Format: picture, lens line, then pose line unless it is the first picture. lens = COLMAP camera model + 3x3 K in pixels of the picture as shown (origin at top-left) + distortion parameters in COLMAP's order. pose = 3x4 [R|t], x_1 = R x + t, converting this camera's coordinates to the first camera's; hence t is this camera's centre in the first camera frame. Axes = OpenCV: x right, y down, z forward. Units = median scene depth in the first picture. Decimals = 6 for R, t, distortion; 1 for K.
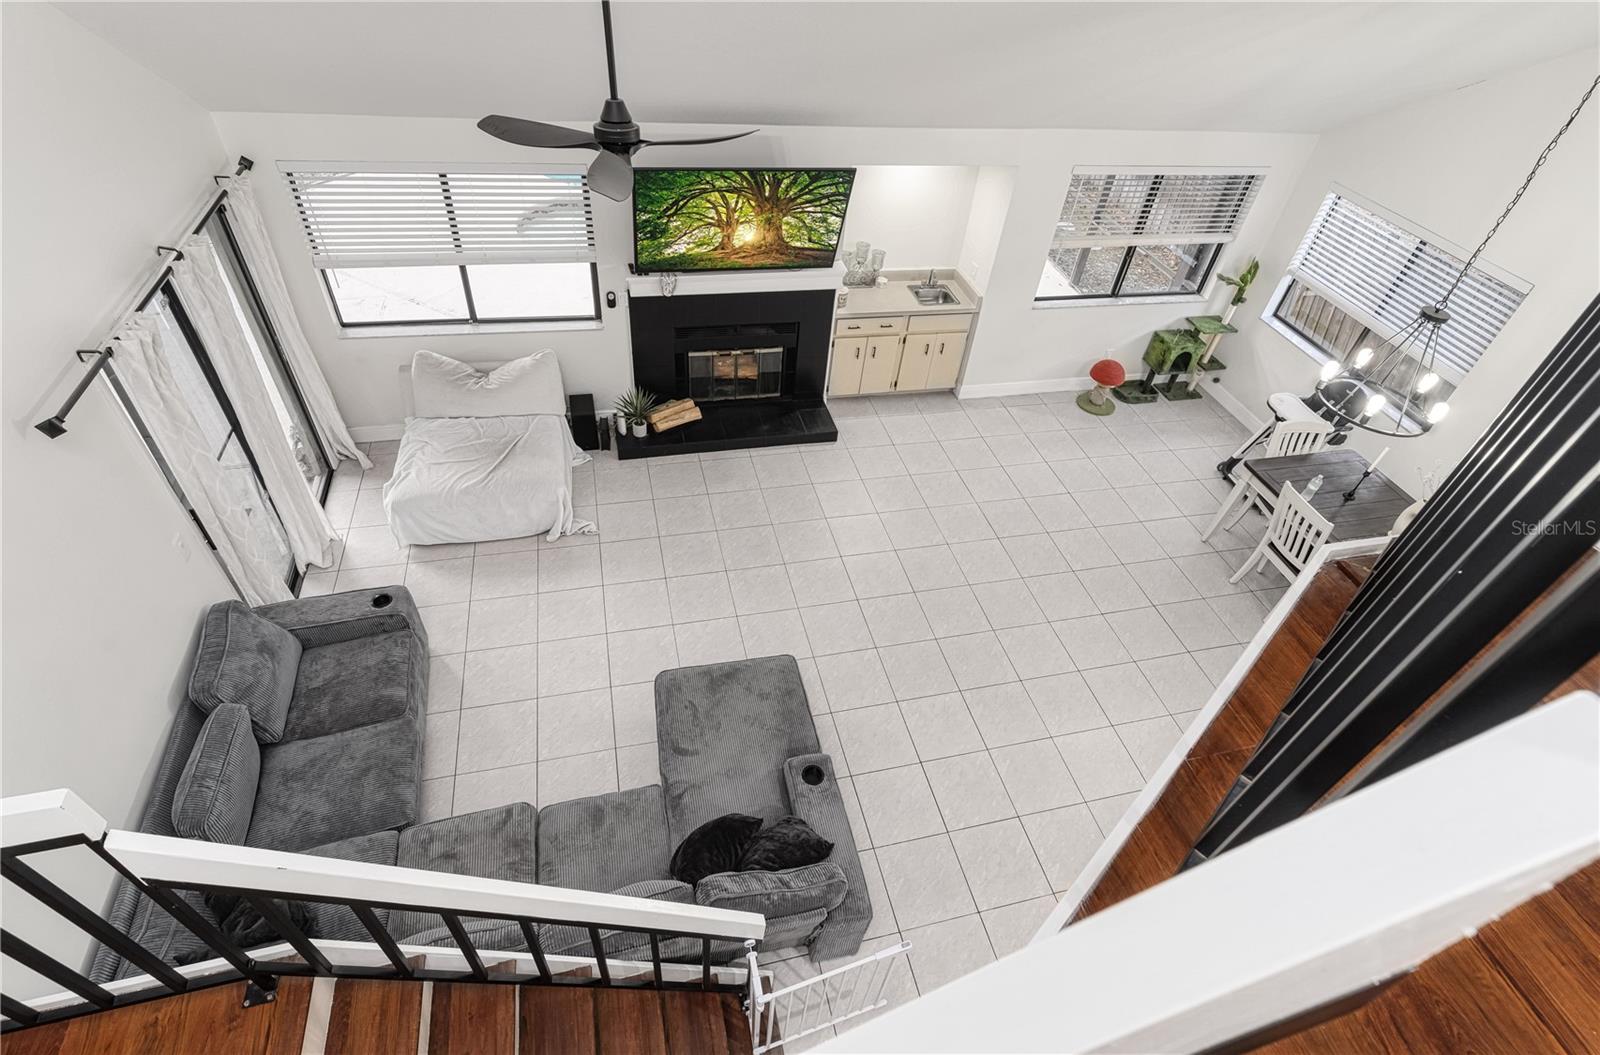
lens RADIAL K [[779.8, 0, 800.0], [0, 779.8, 527.5], [0, 0, 1]] dist [-0.001128, -0.000057]
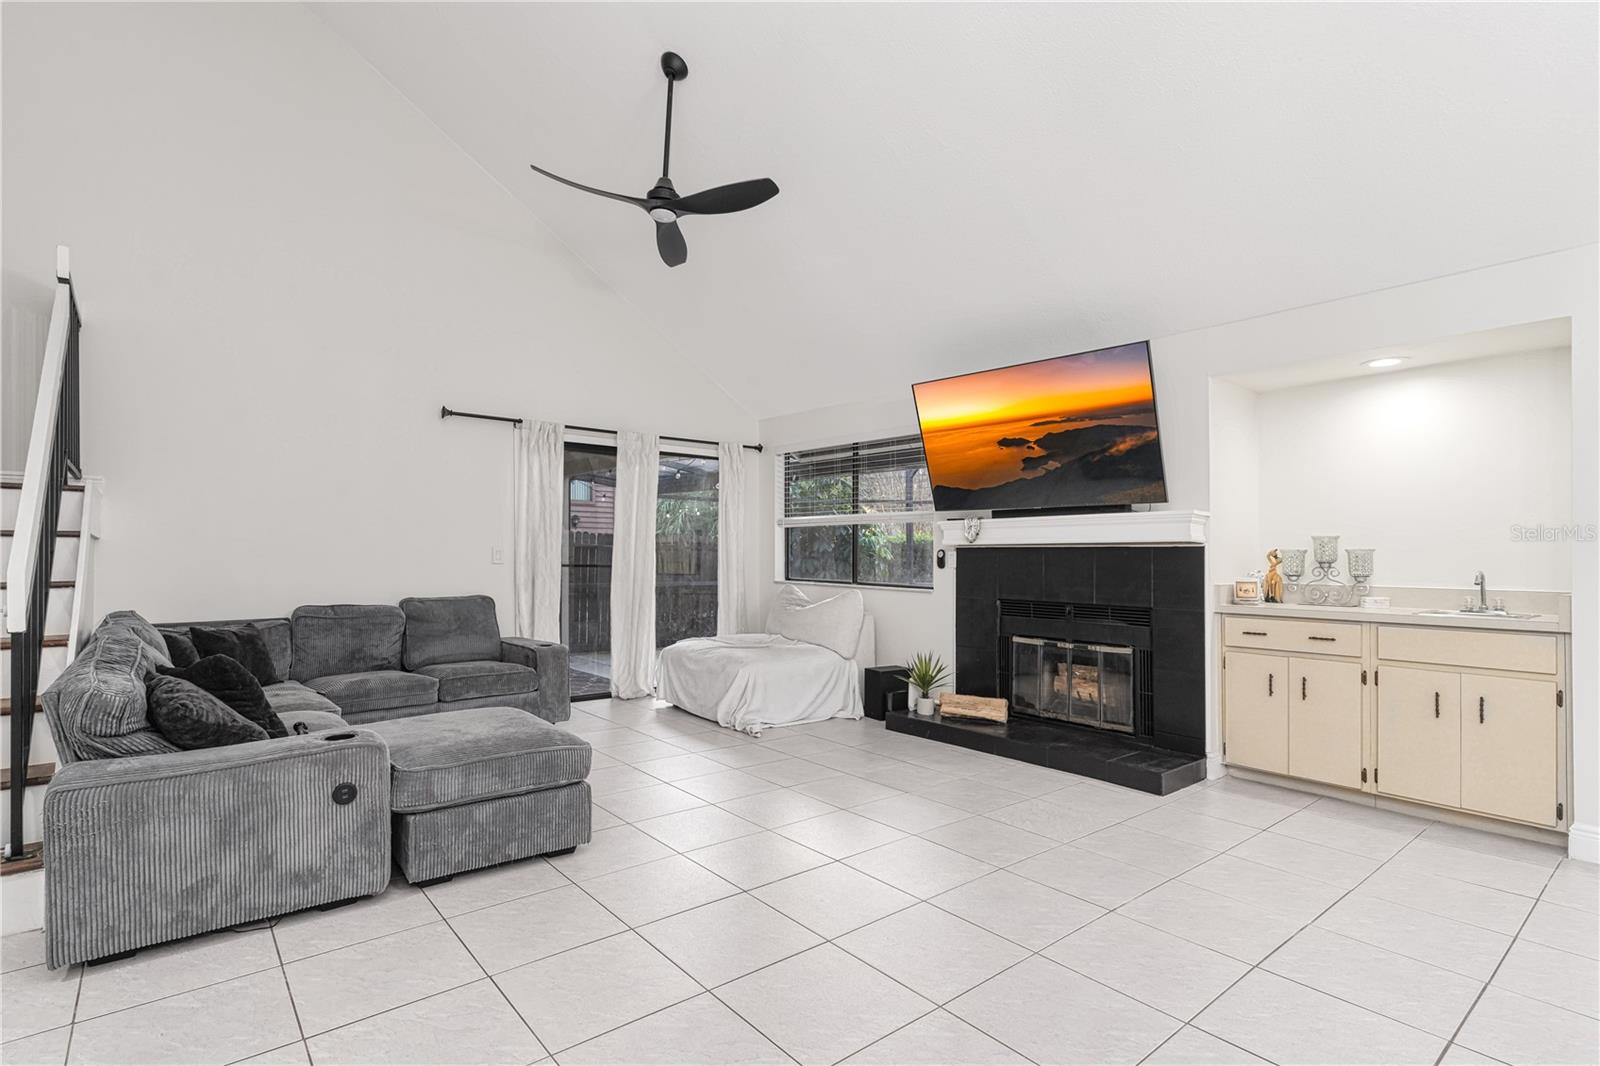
lens RADIAL K [[766.7, 0, 791.4], [0, 766.7, 554.9], [0, 0, 1]] dist [0.000119, -0.000315]
pose [[0.426737, -0.080936, -0.900747, 0.442578], [-0.596941, 0.722992, -0.347770, 0.114070], [0.679380, 0.686099, 0.260213, 0.554144]]
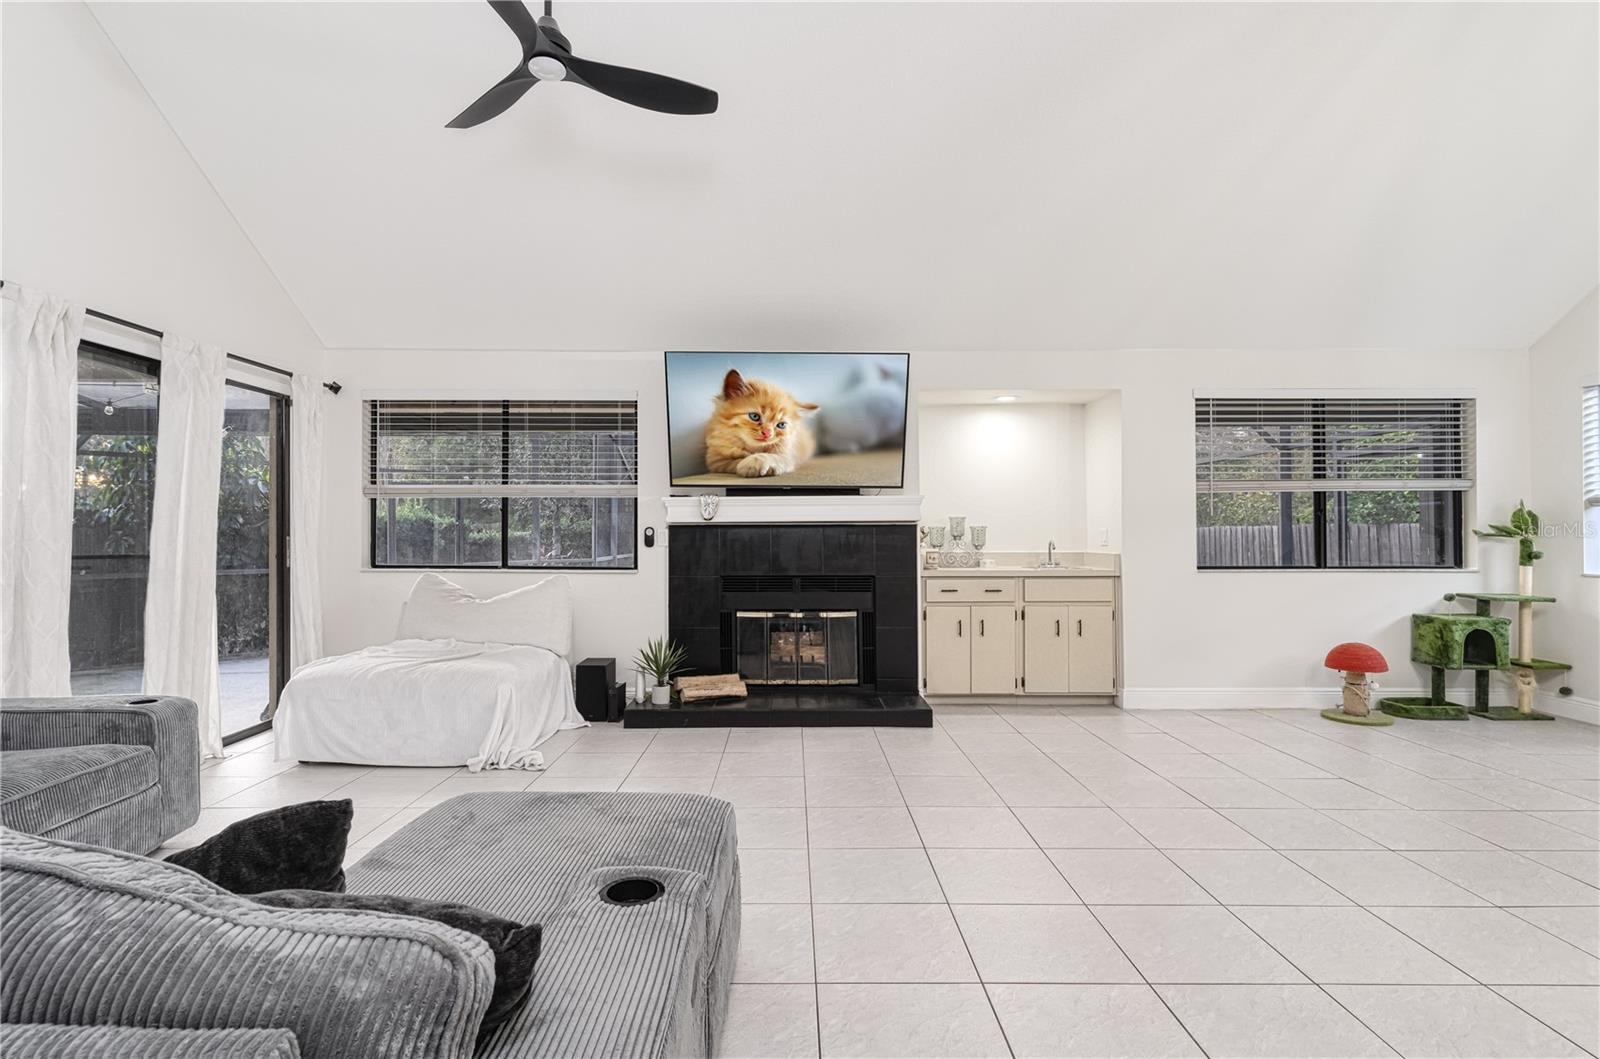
lens RADIAL K [[773.1, 0, 779.6], [0, 773.1, 527.4], [0, 0, 1]] dist [0.000624, -0.000025]
pose [[0.964194, -0.087051, -0.250502, 0.103064], [-0.111650, 0.723549, -0.681183, 0.241428], [0.240549, 0.684762, 0.687923, 0.373536]]
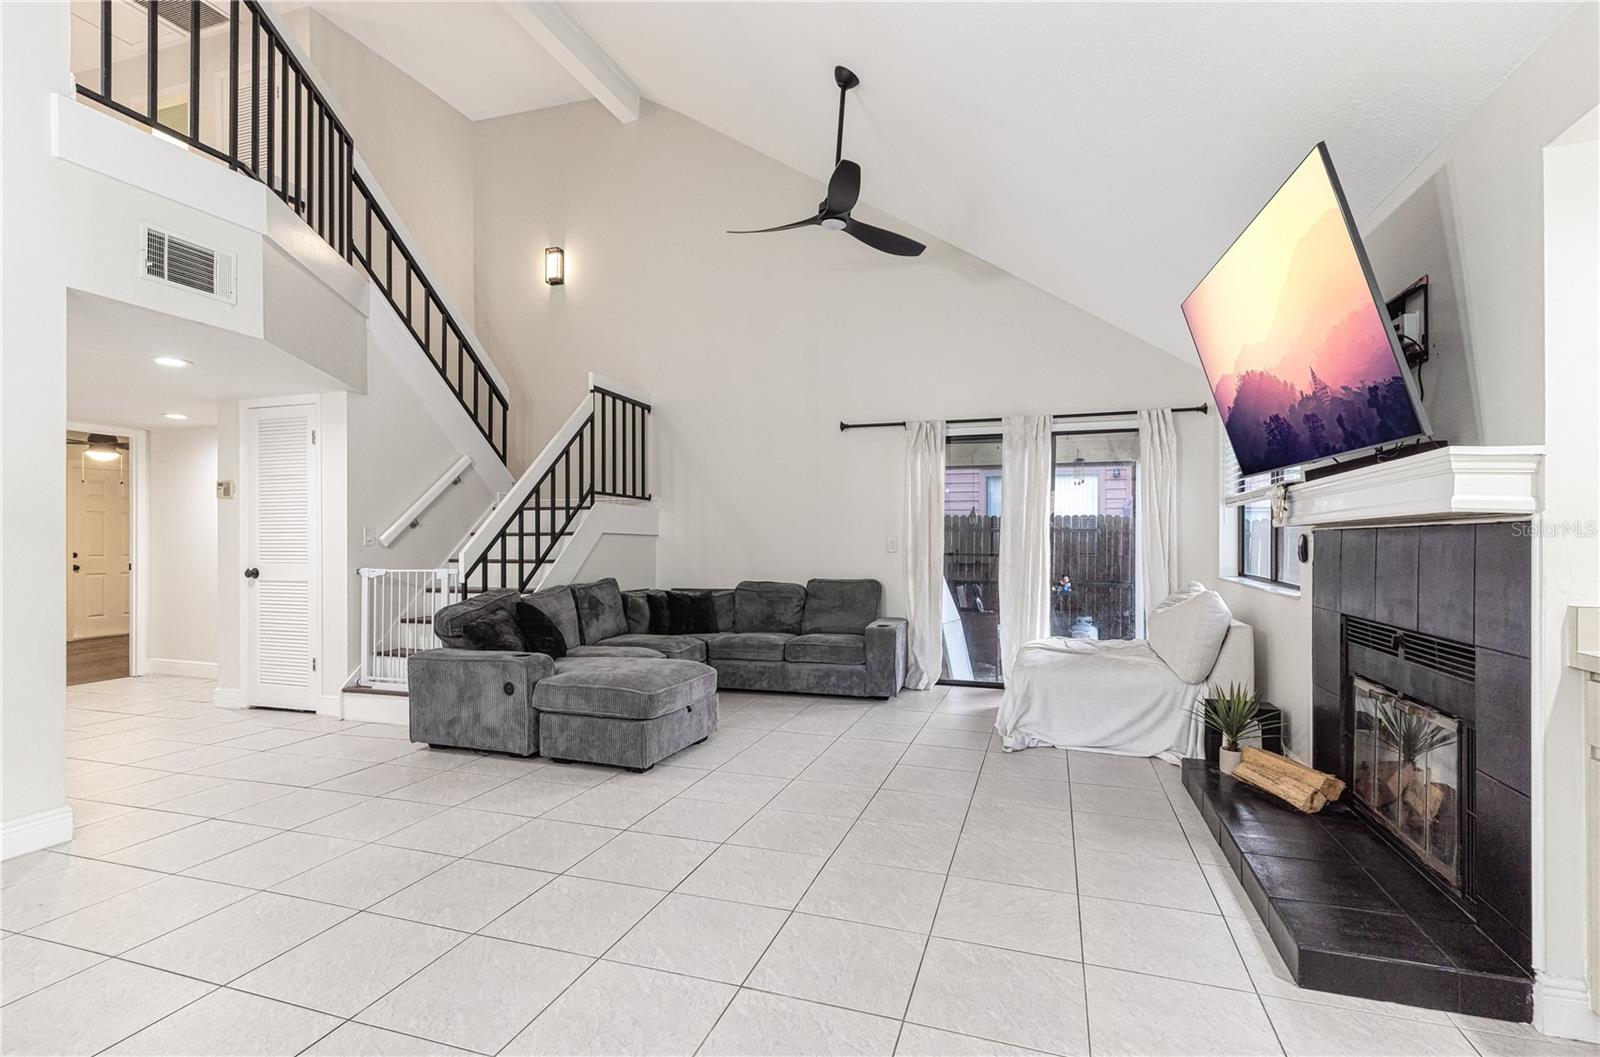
lens RADIAL K [[765.2, 0, 800.1], [0, 765.2, 544.9], [0, 0, 1]] dist [-0.005789, -0.001025]
pose [[-0.527642, -0.080948, -0.845601, 0.412144], [-0.612850, 0.725588, 0.312950, -0.207972], [0.588225, 0.683352, -0.432460, 0.893225]]
